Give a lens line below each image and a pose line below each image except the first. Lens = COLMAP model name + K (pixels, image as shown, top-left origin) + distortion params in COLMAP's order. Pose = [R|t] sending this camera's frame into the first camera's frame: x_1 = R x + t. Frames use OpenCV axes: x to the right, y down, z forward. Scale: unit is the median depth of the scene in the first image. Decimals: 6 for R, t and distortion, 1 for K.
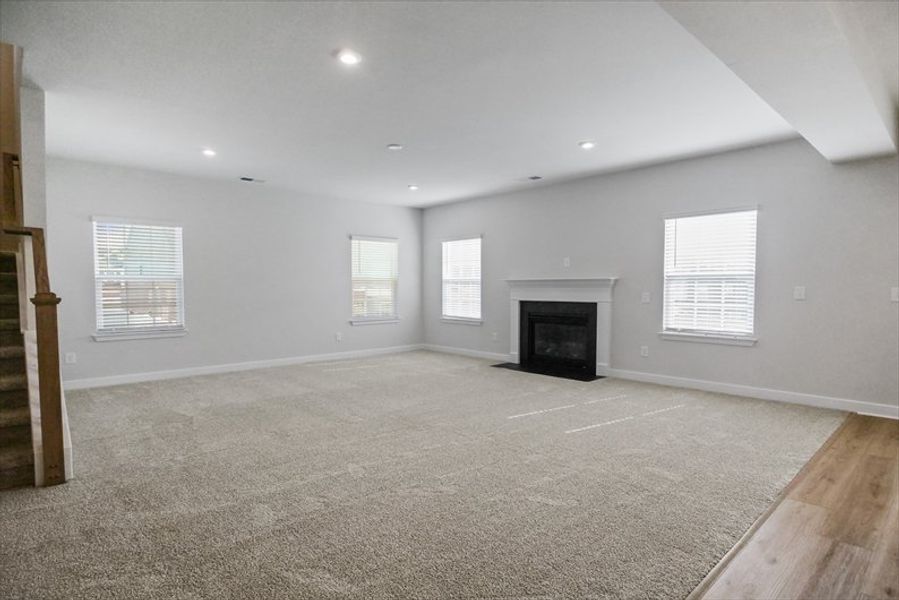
lens RADIAL K [[477.3, 0, 449.5], [0, 477.3, 300.0], [0, 0, 1]] dist [-0.004454, -0.000491]
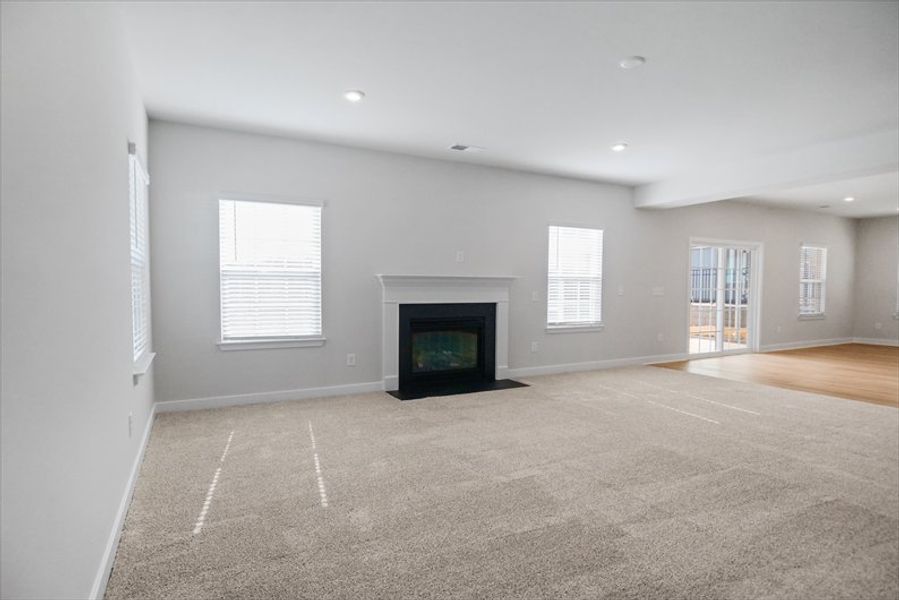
lens RADIAL K [[483.2, 0, 445.4], [0, 483.2, 311.2], [0, 0, 1]] dist [-0.007374, -0.002500]
pose [[0.261585, -0.049955, 0.963887, -0.628921], [0.020366, 0.998723, 0.046233, -0.023750], [-0.964966, 0.007536, 0.262268, 0.842026]]
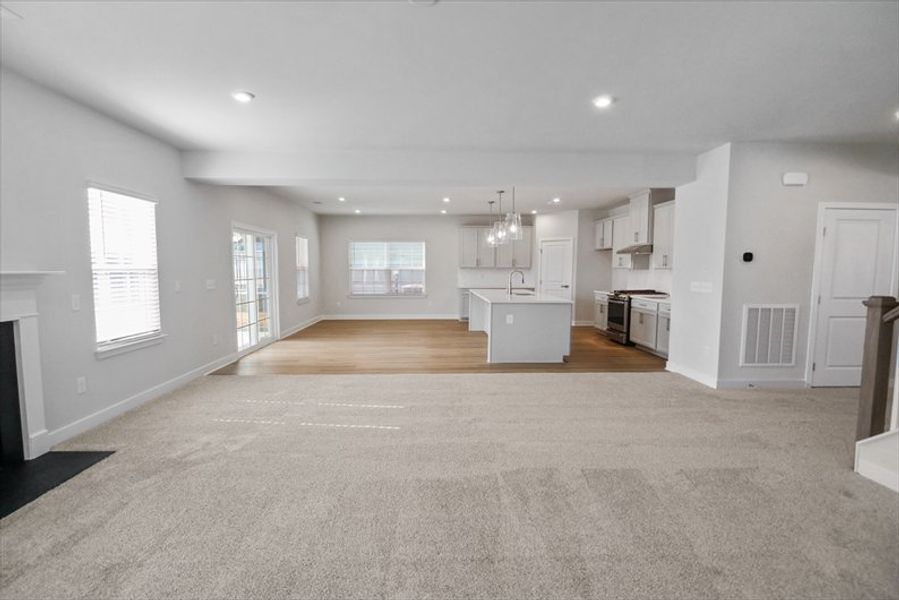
lens RADIAL K [[483.2, 0, 445.4], [0, 483.2, 311.2], [0, 0, 1]] dist [-0.007374, -0.002500]
pose [[-0.753890, -0.059762, 0.654276, -0.358146], [0.015329, 0.993983, 0.108453, -0.051622], [-0.656821, 0.091791, -0.748439, 1.071486]]
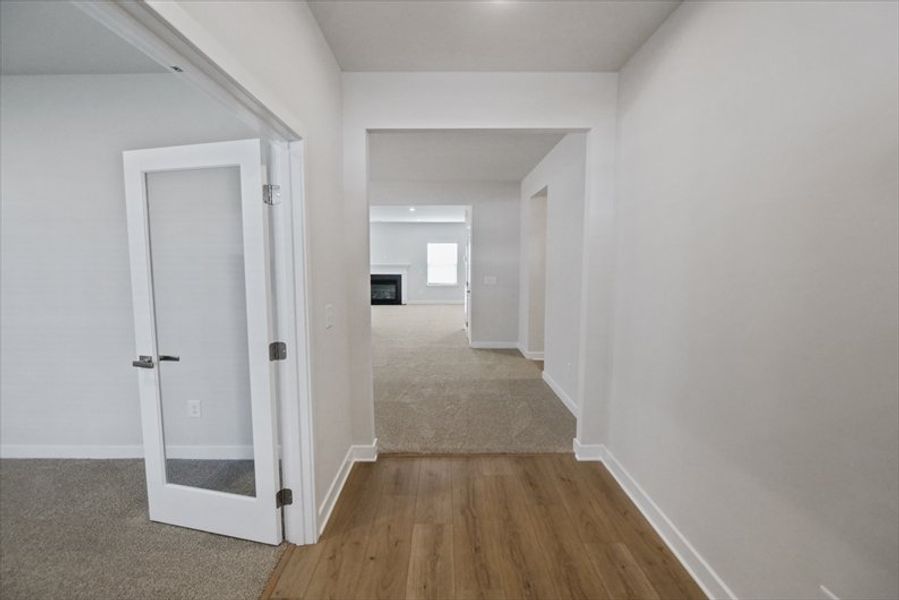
lens RADIAL K [[483.2, 0, 445.4], [0, 483.2, 311.2], [0, 0, 1]] dist [-0.007374, -0.002500]
pose [[0.668806, -0.080752, 0.739038, -1.389991], [0.015888, 0.995409, 0.094387, -0.036892], [-0.743267, -0.051385, 0.667019, -0.839094]]
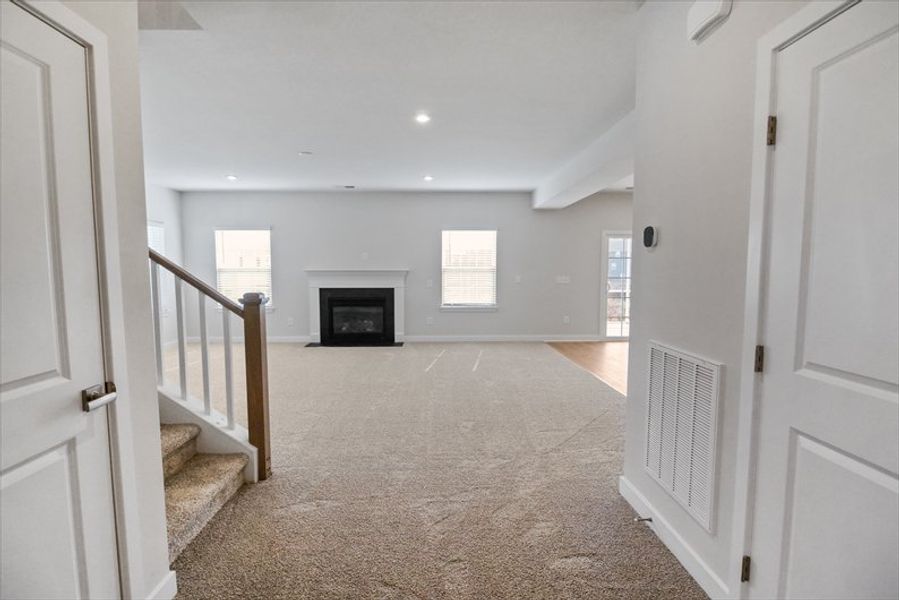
lens RADIAL K [[483.2, 0, 445.4], [0, 483.2, 311.2], [0, 0, 1]] dist [-0.007374, -0.002500]
pose [[0.657534, -0.067351, 0.750408, -0.609358], [0.020732, 0.997237, 0.071338, -0.023073], [-0.753139, -0.031349, 0.657114, 0.002374]]
